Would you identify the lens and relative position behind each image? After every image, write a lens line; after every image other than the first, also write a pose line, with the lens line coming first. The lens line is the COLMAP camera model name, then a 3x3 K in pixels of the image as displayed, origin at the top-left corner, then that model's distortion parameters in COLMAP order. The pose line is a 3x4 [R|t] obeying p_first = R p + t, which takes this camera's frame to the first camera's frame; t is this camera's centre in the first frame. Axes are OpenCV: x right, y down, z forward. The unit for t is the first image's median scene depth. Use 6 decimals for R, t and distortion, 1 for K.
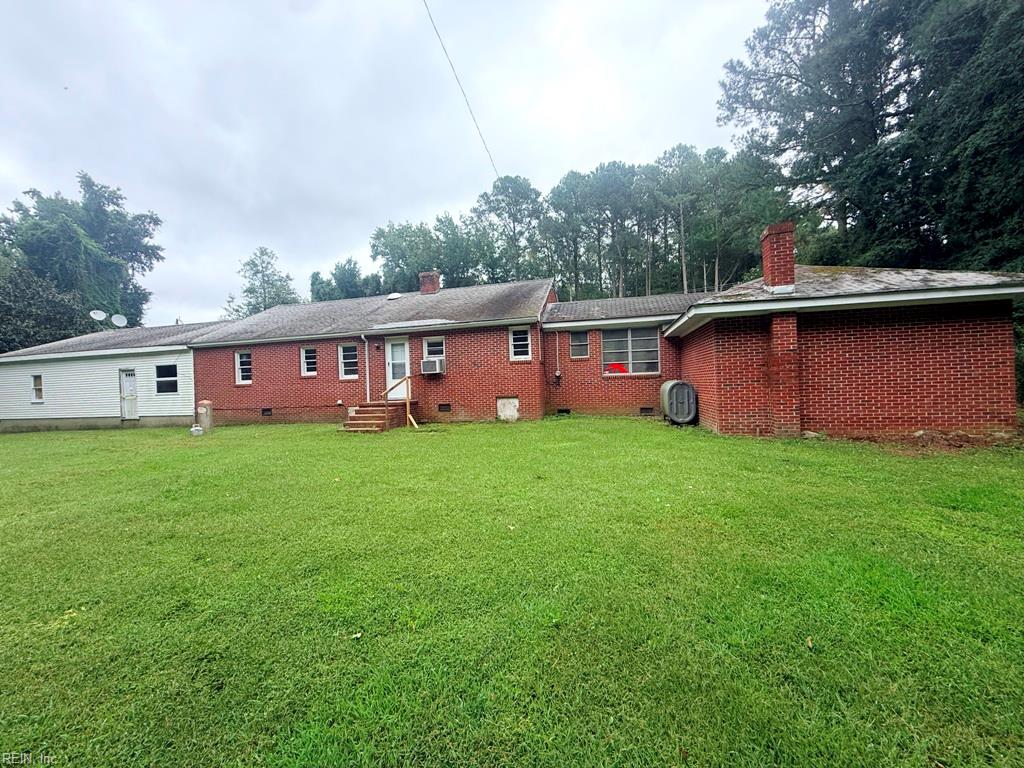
lens RADIAL K [[410.3, 0, 513.4], [0, 410.3, 383.3], [0, 0, 1]] dist [0.002793, -0.000195]
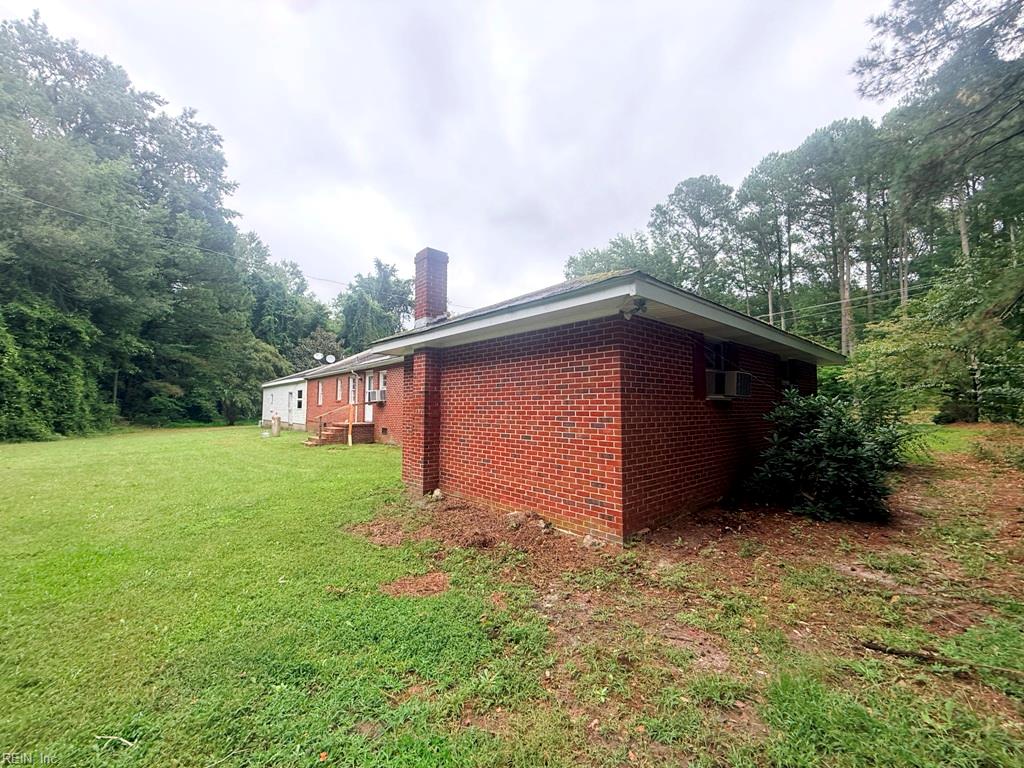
lens RADIAL K [[410.3, 0, 511.8], [0, 410.3, 386.4], [0, 0, 1]] dist [0.002793, -0.000195]
pose [[0.824175, 0.008576, -0.566270, 0.612089], [-0.032255, 0.998973, -0.031816, -0.032862], [0.565415, 0.044487, 0.823606, 0.183631]]
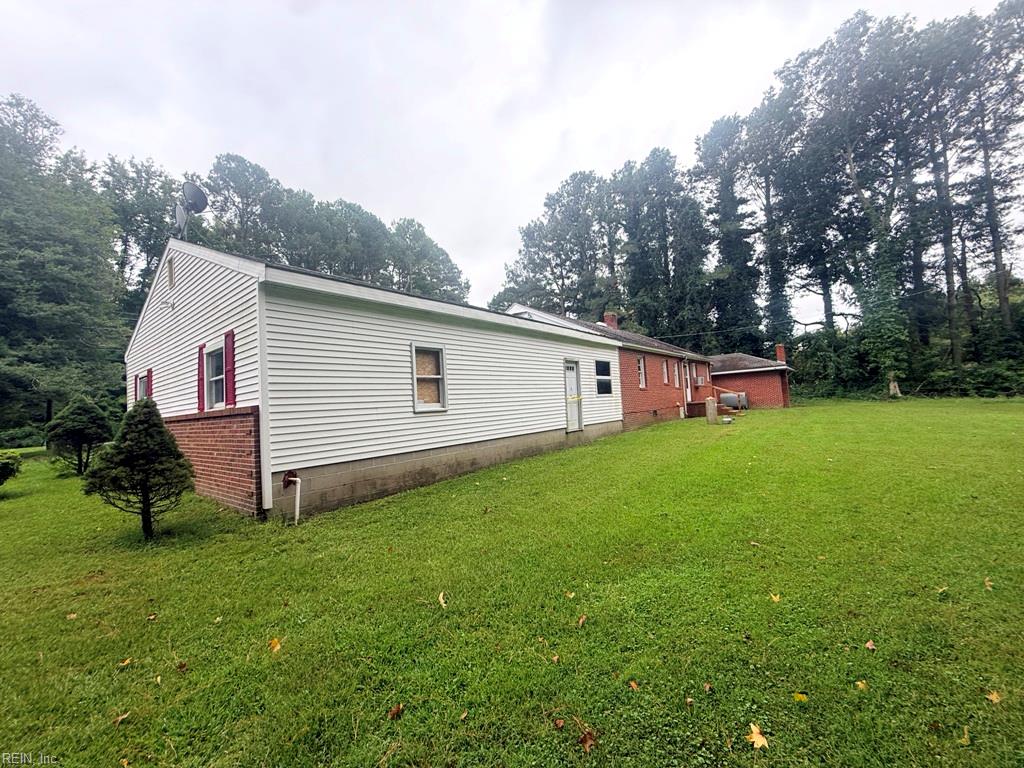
lens RADIAL K [[410.3, 0, 513.3], [0, 410.3, 382.9], [0, 0, 1]] dist [0.002793, -0.000195]
pose [[0.416616, 0.058218, 0.907217, -1.559226], [0.033067, 0.996316, -0.079121, 0.055319], [-0.908481, 0.062962, 0.413156, 0.774010]]
